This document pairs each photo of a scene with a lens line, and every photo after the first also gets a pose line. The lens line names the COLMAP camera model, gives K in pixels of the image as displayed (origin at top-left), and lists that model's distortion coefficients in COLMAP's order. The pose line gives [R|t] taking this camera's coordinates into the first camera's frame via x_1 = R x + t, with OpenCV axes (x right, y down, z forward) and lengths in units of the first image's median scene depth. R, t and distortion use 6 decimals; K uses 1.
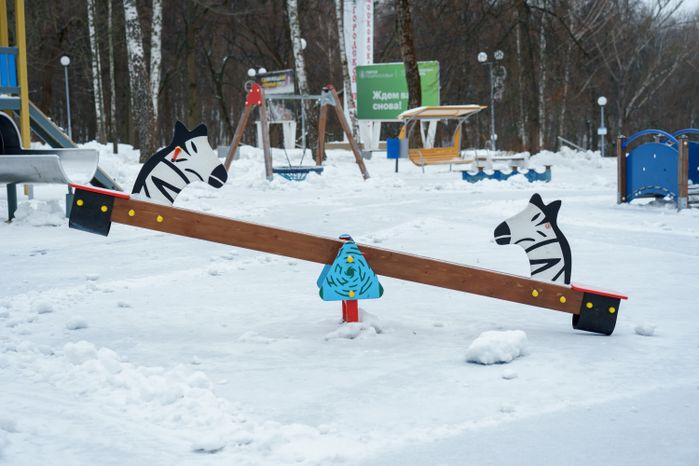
lens RADIAL K [[1082.7, 0, 350.6], [0, 1082.7, 233.5], [0, 0, 1]] dist [0.058798, 0.000000]
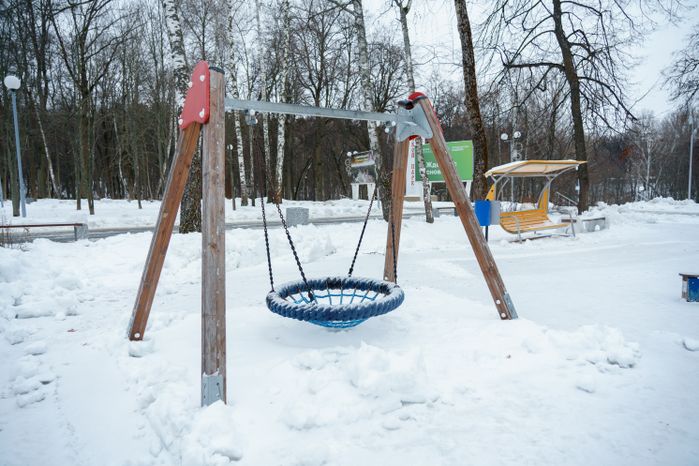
lens RADIAL K [[468.8, 0, 347.4], [0, 468.8, 234.4], [0, 0, 1]] dist [-0.000125, -0.000036]
pose [[0.992871, 0.000648, -0.119196, -0.011004], [-0.000106, 0.999990, 0.004551, -0.036781], [0.119198, -0.004506, 0.992860, 0.367822]]
